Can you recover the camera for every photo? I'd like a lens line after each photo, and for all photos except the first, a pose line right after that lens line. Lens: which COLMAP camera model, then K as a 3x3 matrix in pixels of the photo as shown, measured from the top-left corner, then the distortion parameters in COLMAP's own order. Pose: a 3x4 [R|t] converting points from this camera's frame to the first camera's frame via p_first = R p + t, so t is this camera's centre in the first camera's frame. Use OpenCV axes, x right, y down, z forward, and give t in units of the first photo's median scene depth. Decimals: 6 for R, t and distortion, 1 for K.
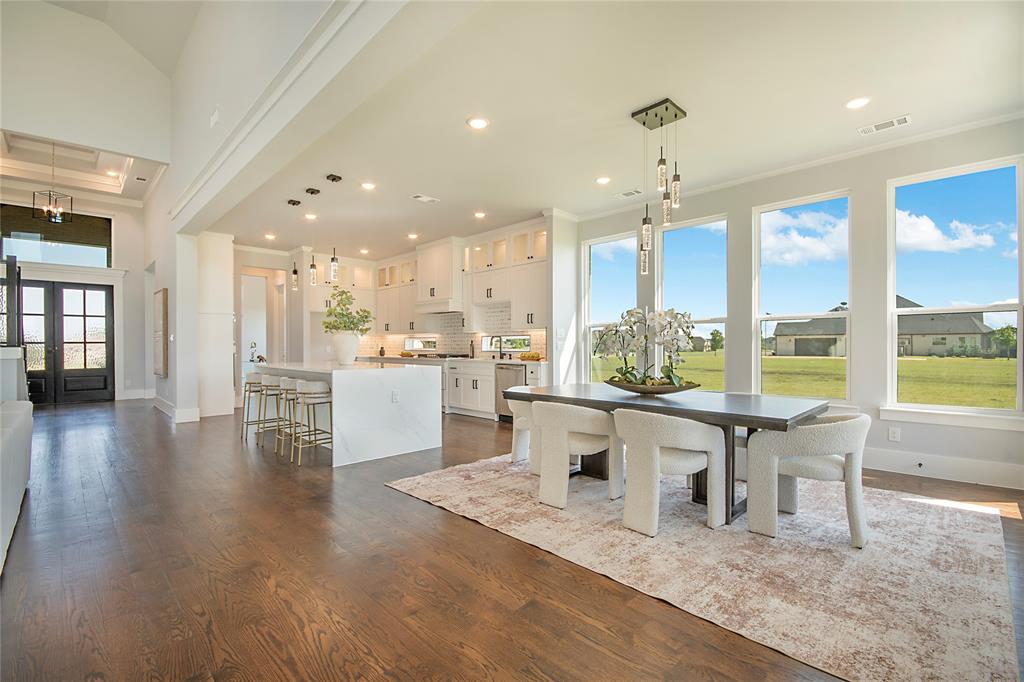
lens RADIAL K [[457.7, 0, 507.8], [0, 457.7, 345.1], [0, 0, 1]] dist [-0.003606, -0.001547]
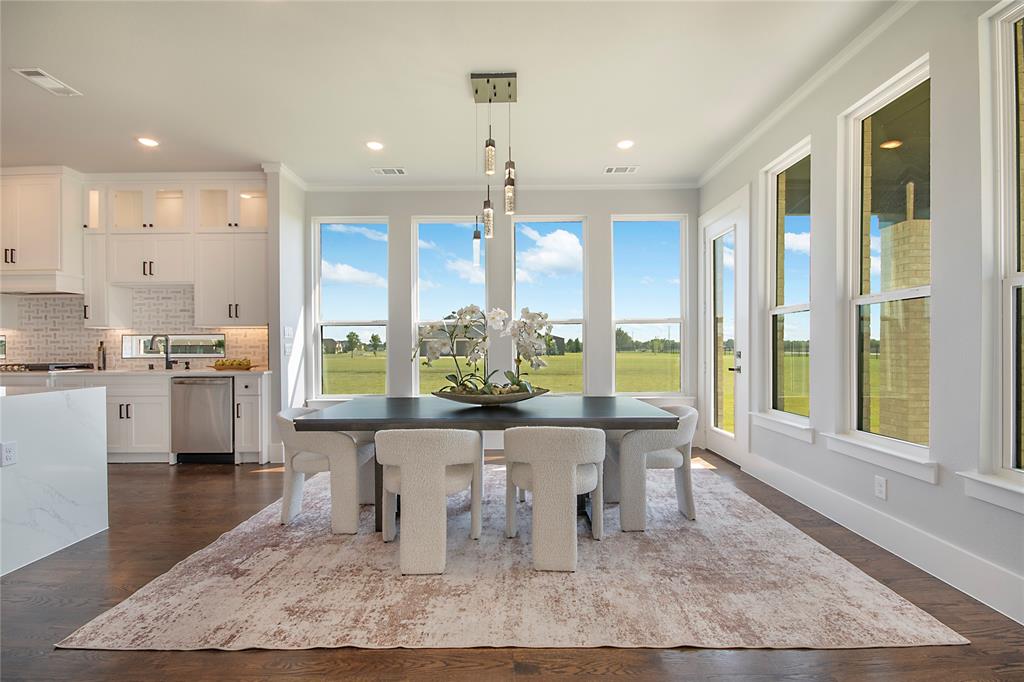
lens RADIAL K [[457.7, 0, 516.6], [0, 457.7, 345.8], [0, 0, 1]] dist [-0.003606, -0.001547]
pose [[0.700403, -0.001360, 0.713747, -0.195349], [0.003534, 0.999993, -0.001563, -0.001672], [-0.713739, 0.003617, 0.700402, 0.249267]]
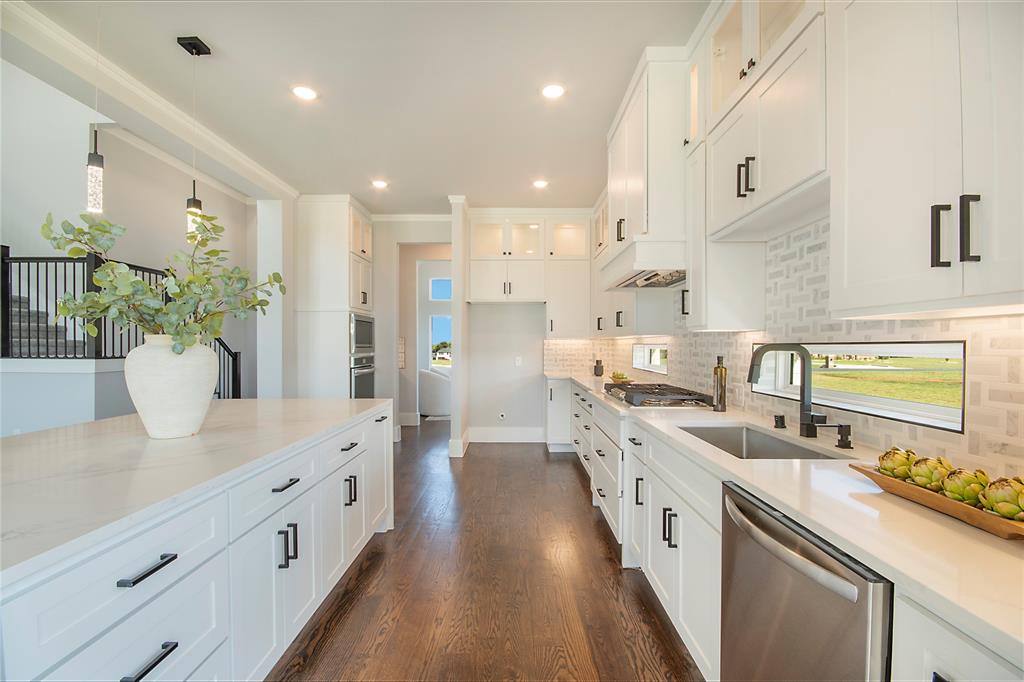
lens RADIAL K [[457.7, 0, 510.6], [0, 457.7, 348.8], [0, 0, 1]] dist [-0.003606, -0.001547]
pose [[0.718107, 0.007141, -0.695896, 0.063398], [0.000895, 0.999937, 0.011184, -0.029570], [0.695932, -0.008654, 0.718056, 1.035233]]
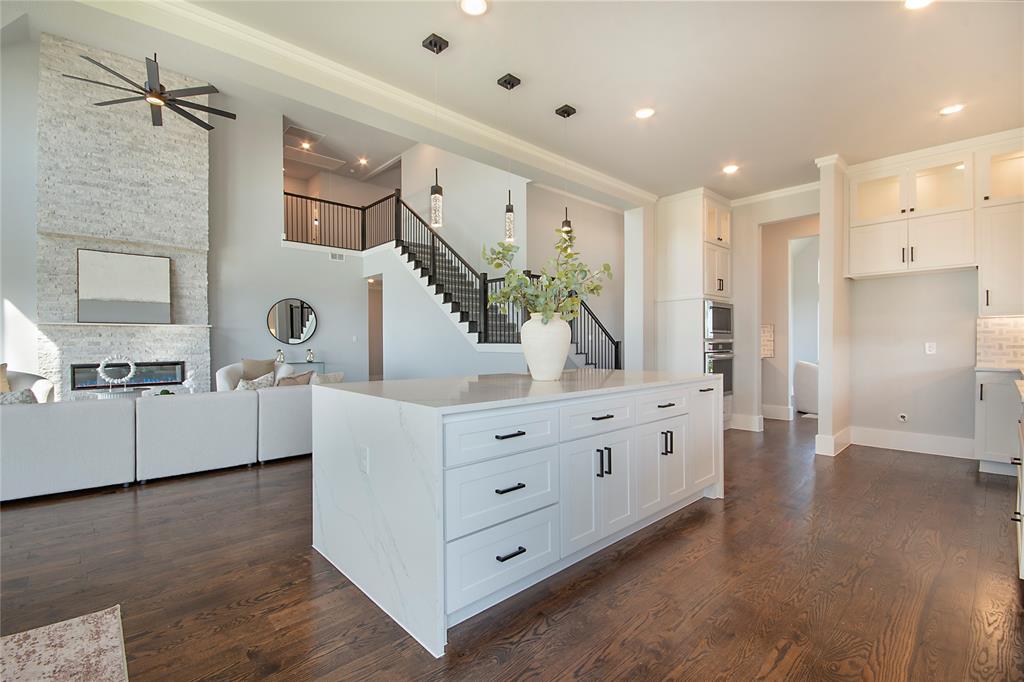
lens RADIAL K [[457.7, 0, 503.6], [0, 457.7, 348.2], [0, 0, 1]] dist [-0.003606, -0.001547]
pose [[-0.020225, 0.010165, -0.999744, 0.172645], [0.006742, 0.999927, 0.010030, 0.000149], [0.999773, -0.006537, -0.020292, 1.071808]]
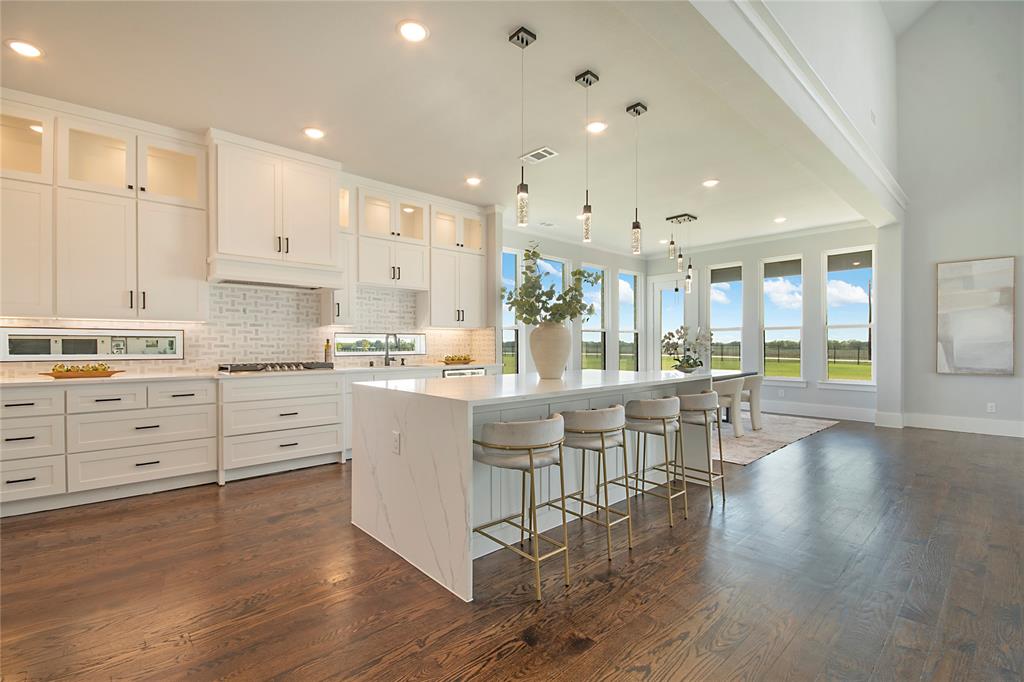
lens RADIAL K [[457.7, 0, 511.4], [0, 457.7, 343.0], [0, 0, 1]] dist [-0.003606, -0.001547]
pose [[0.028242, 0.007091, 0.999576, -1.066100], [0.002722, 0.999971, -0.007171, 0.000444], [-0.999597, 0.002923, 0.028222, 1.148905]]
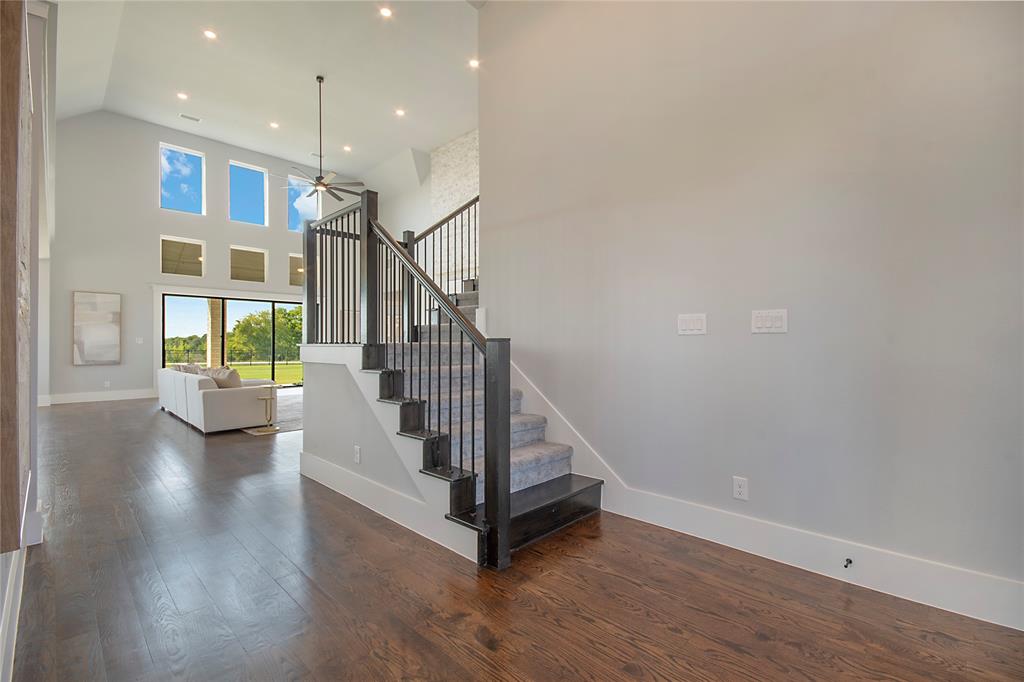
lens RADIAL K [[457.7, 0, 519.1], [0, 457.7, 340.8], [0, 0, 1]] dist [-0.003606, -0.001547]
pose [[-0.998580, 0.003731, -0.053136, -1.479999], [0.003837, 0.999991, -0.001886, -0.010494], [0.053128, -0.002088, -0.998586, 1.929344]]
